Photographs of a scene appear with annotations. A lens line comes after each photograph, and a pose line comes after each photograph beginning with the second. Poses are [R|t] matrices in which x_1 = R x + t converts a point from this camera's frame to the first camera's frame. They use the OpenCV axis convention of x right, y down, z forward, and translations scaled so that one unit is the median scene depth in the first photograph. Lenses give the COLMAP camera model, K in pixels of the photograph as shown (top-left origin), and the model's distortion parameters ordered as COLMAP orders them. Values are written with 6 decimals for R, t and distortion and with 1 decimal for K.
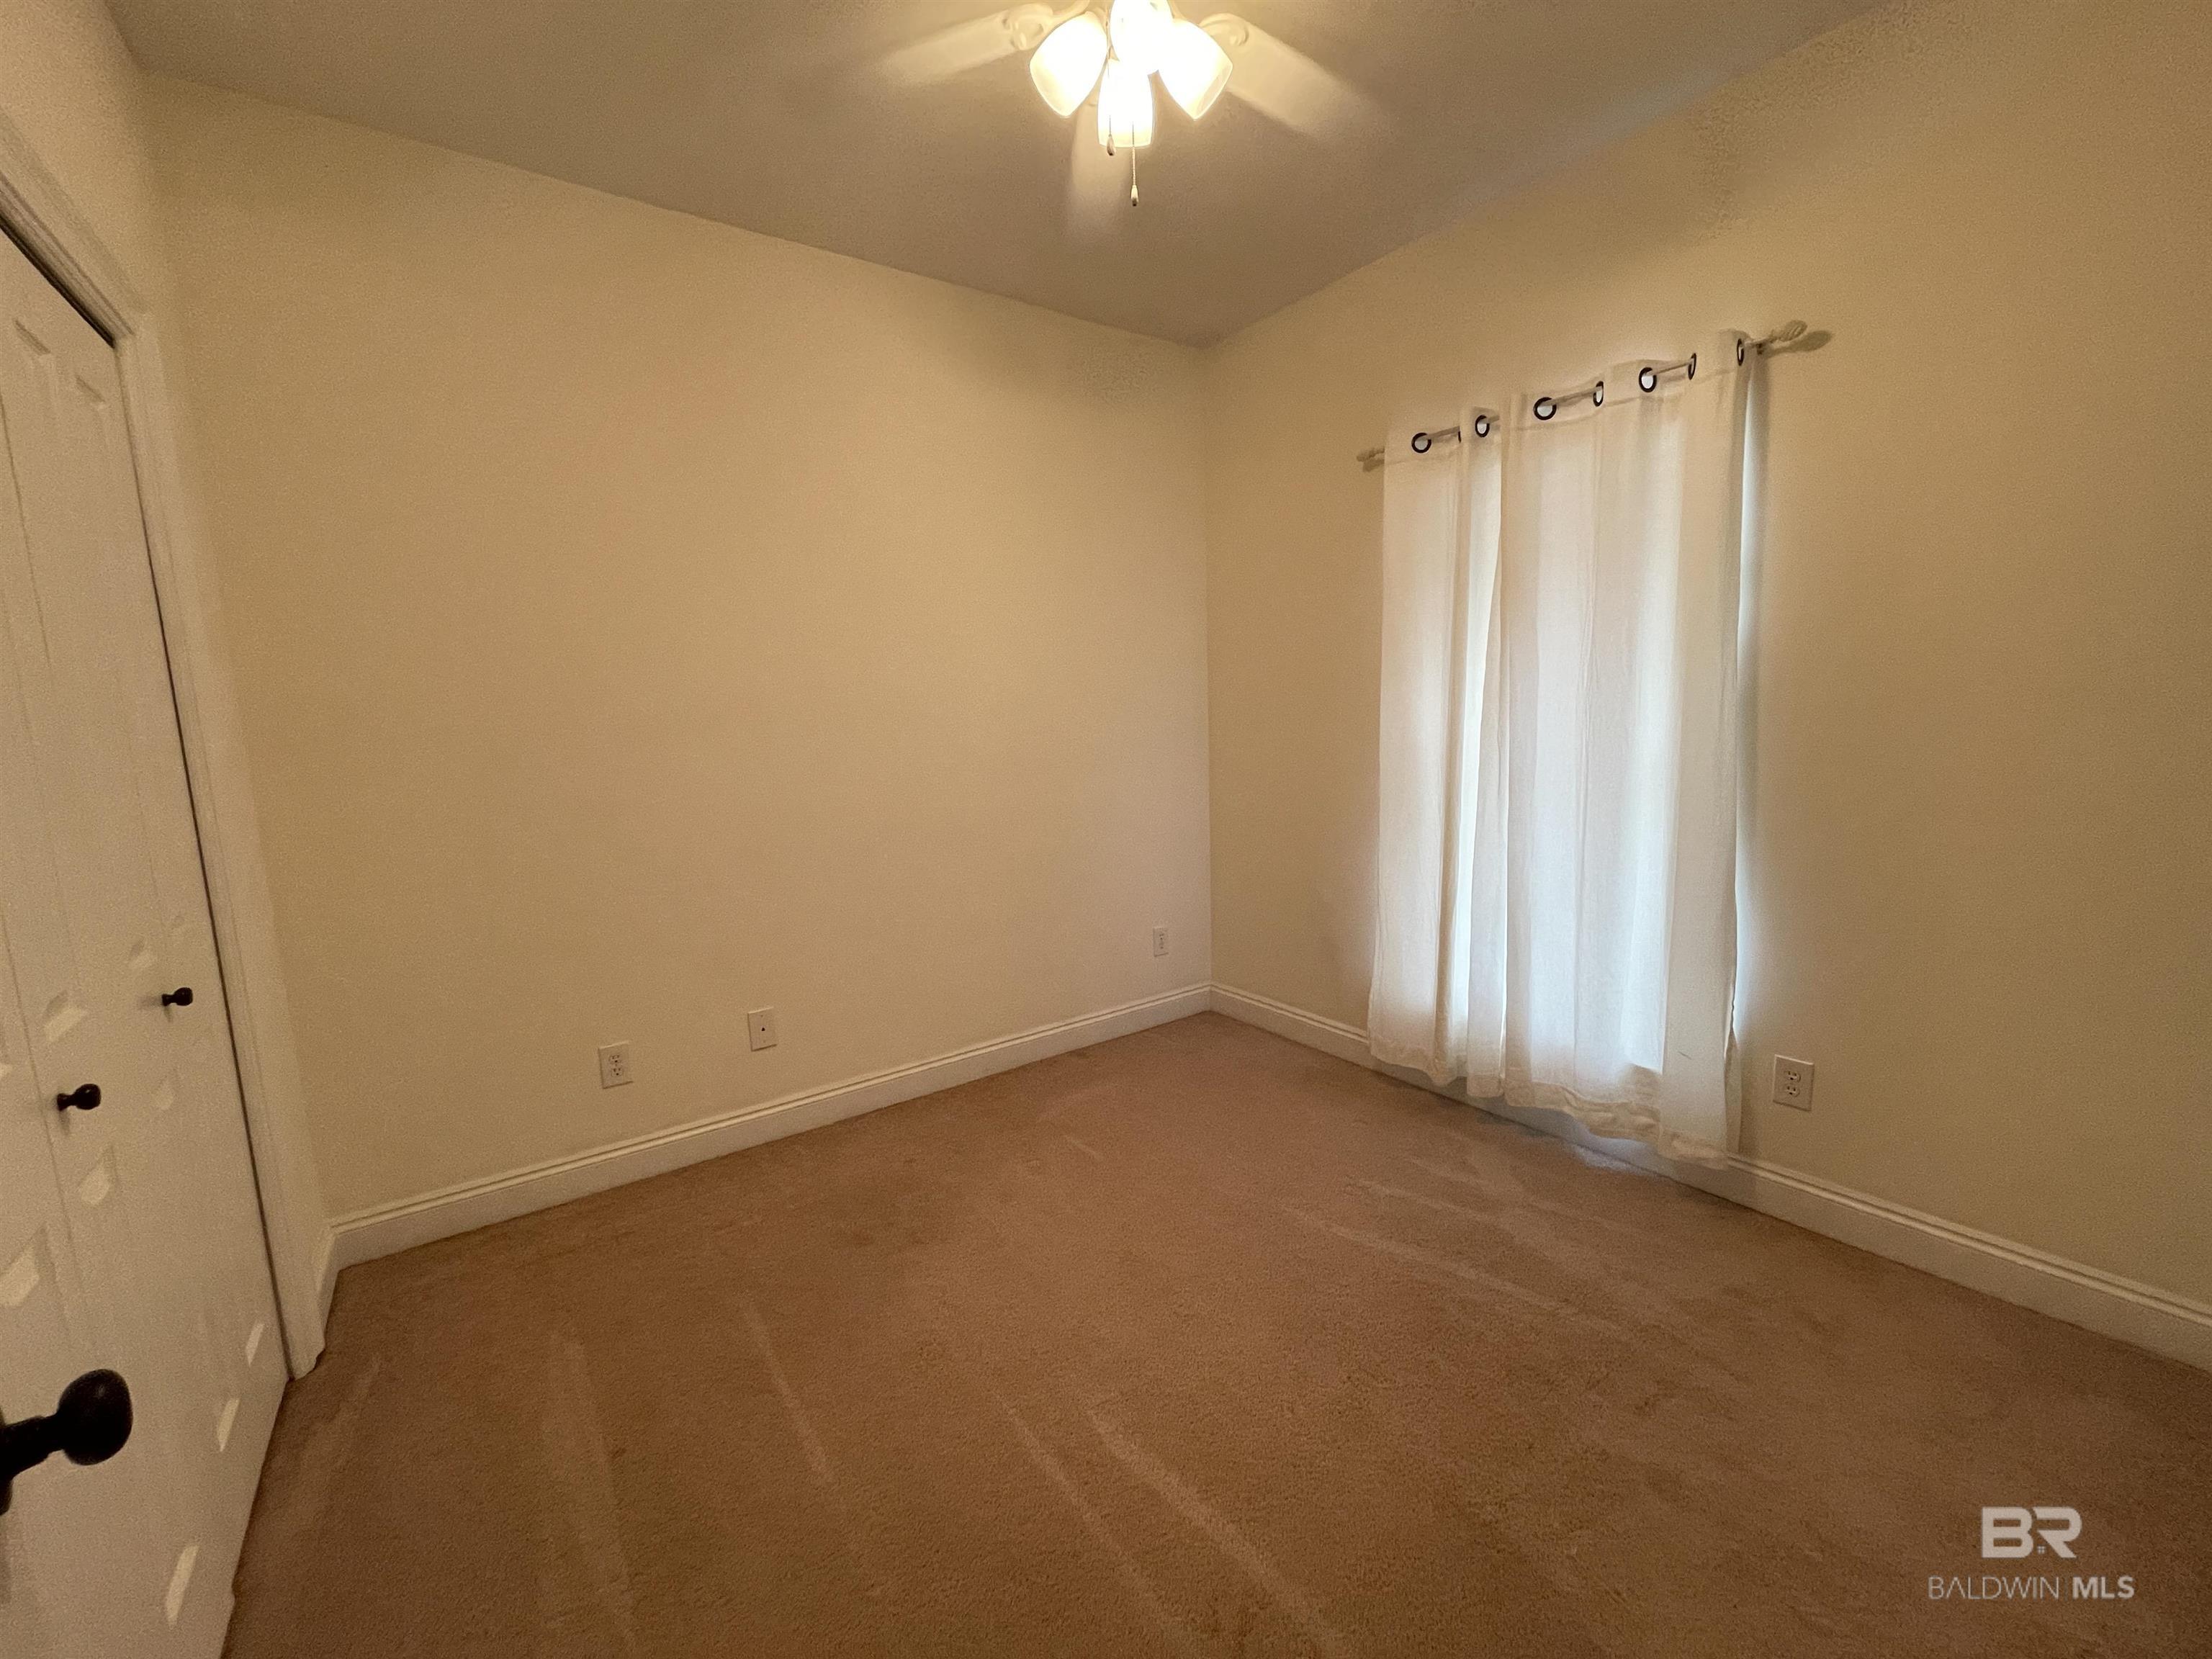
lens RADIAL K [[890.7, 0, 1106.0], [0, 890.7, 829.5], [0, 0, 1]] dist [0.000751, -0.000109]
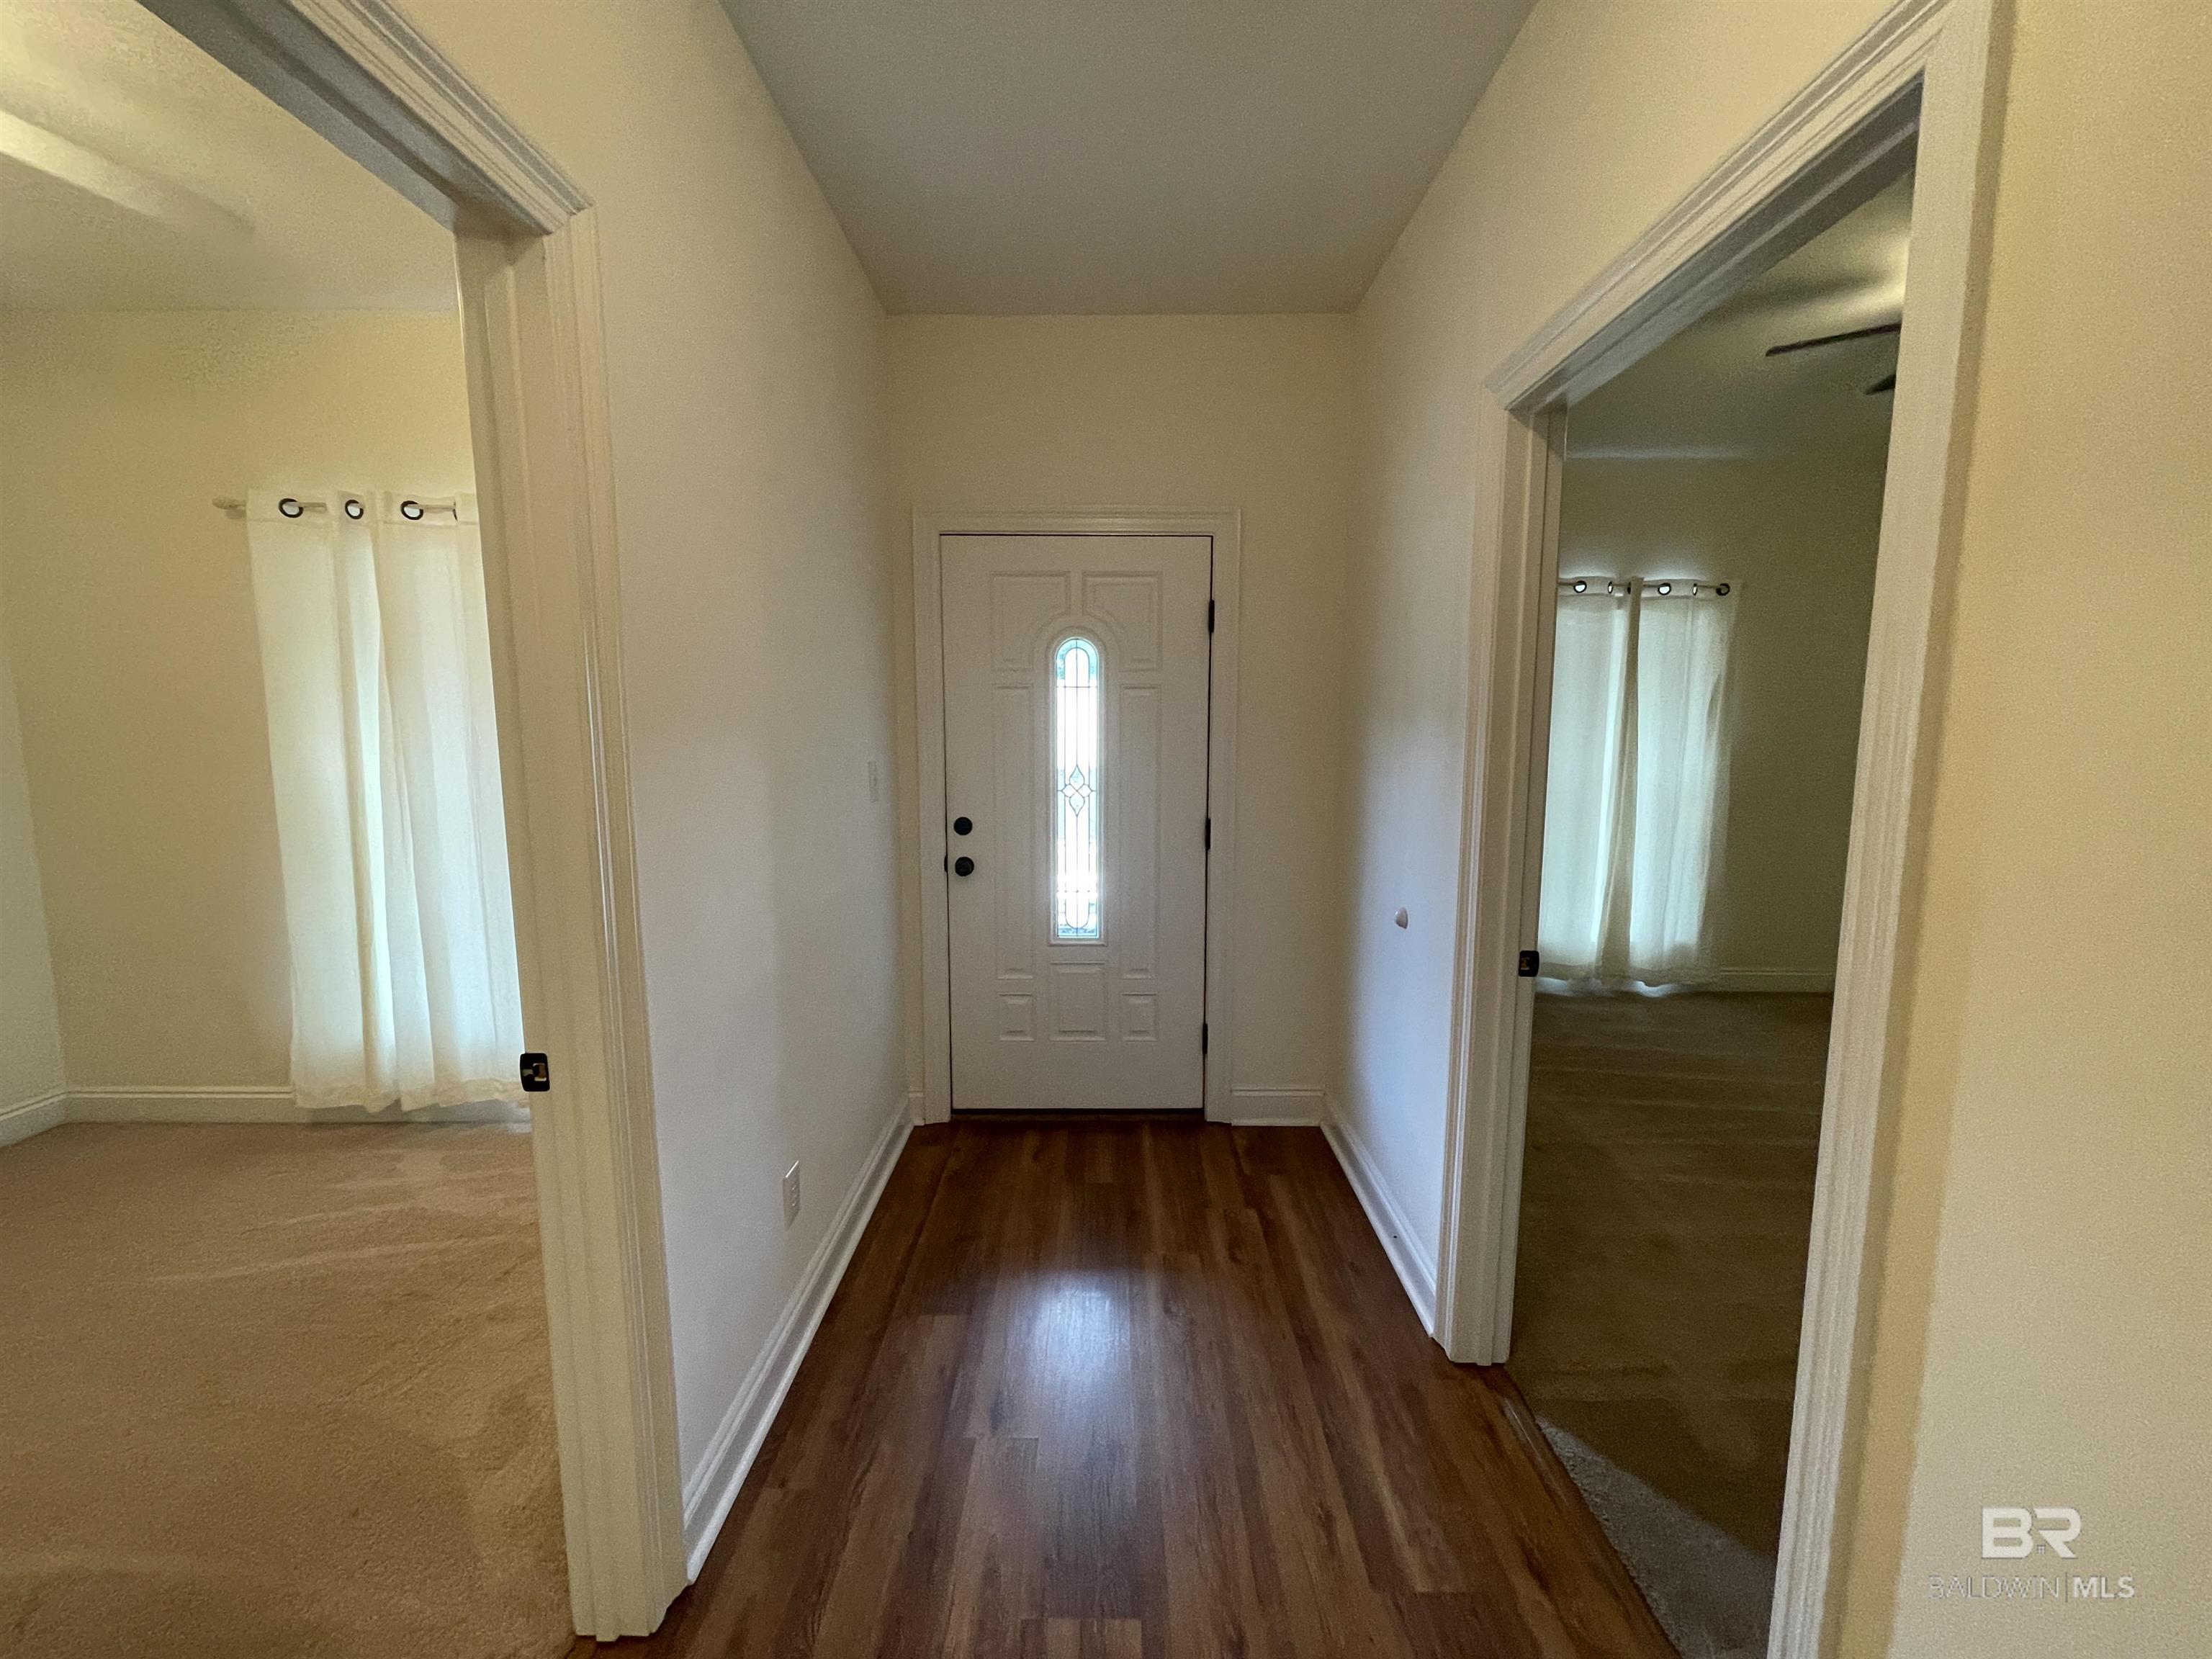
lens RADIAL K [[890.7, 0, 1106.0], [0, 890.7, 829.5], [0, 0, 1]] dist [0.000751, -0.000109]
pose [[0.589028, -0.069054, 0.805157, 0.053479], [0.090032, 0.995747, 0.019535, 0.005877], [-0.803082, 0.060983, 0.592740, -0.381751]]
